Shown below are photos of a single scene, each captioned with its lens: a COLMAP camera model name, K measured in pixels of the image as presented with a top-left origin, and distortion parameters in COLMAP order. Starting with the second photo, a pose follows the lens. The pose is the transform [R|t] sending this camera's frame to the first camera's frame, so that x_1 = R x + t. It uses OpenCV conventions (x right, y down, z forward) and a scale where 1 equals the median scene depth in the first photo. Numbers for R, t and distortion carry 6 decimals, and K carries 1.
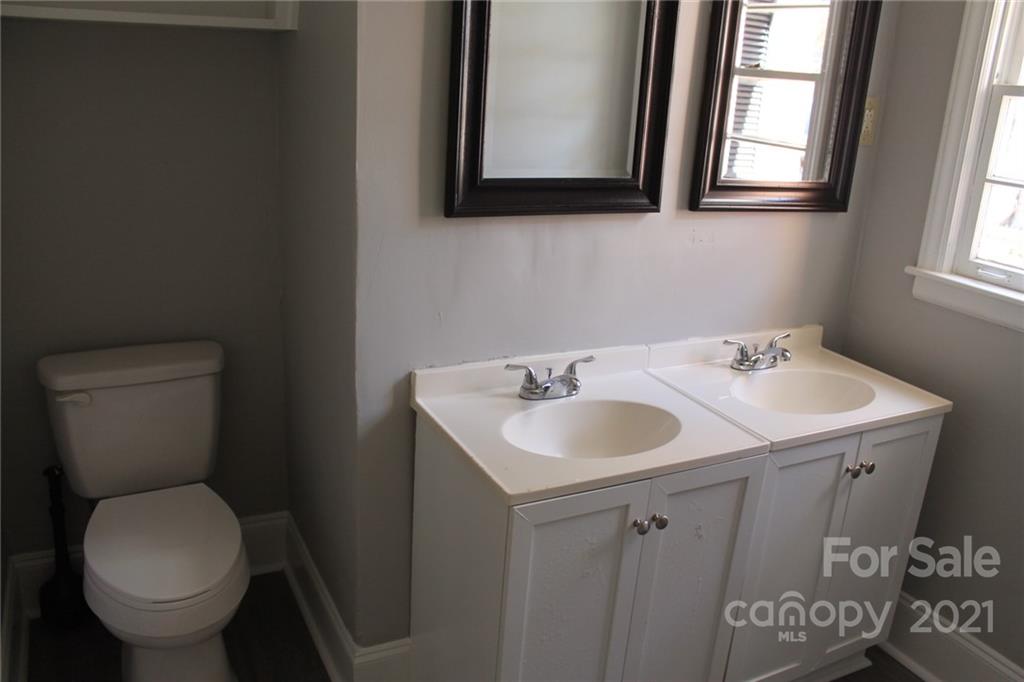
lens RADIAL K [[861.9, 0, 512.0], [0, 861.9, 341.0], [0, 0, 1]] dist [-0.169237, 0.143459]
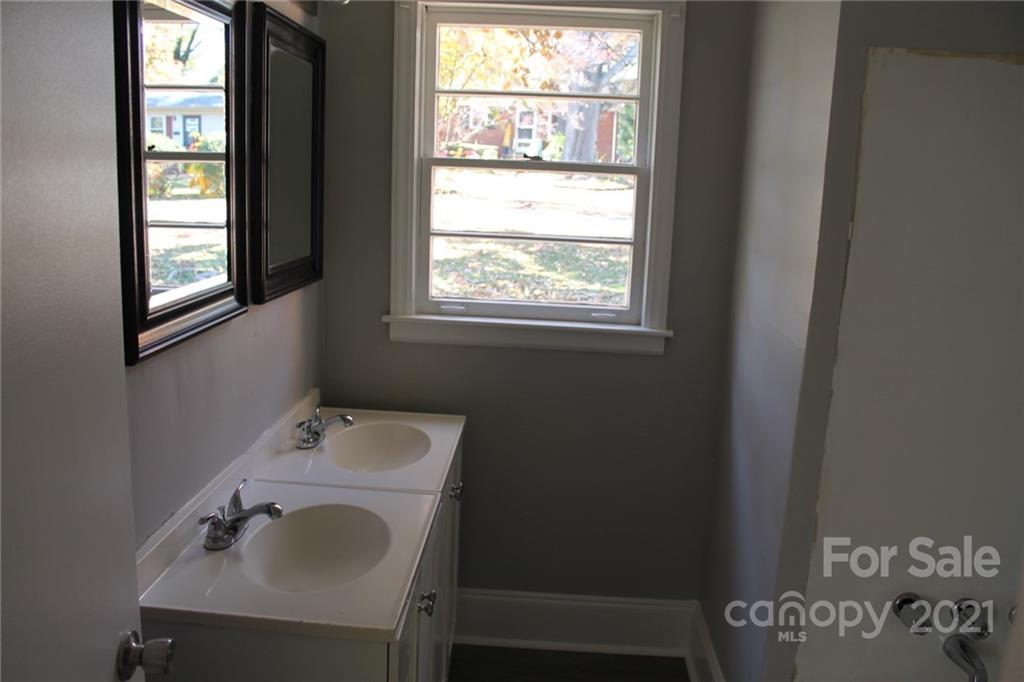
lens RADIAL K [[861.9, 0, 512.0], [0, 861.9, 341.0], [0, 0, 1]] dist [-0.169237, 0.143459]
pose [[0.480128, -0.206134, 0.852635, -0.458478], [0.259610, 0.961845, 0.086348, -0.114825], [-0.837902, 0.179895, 0.515323, 0.259450]]
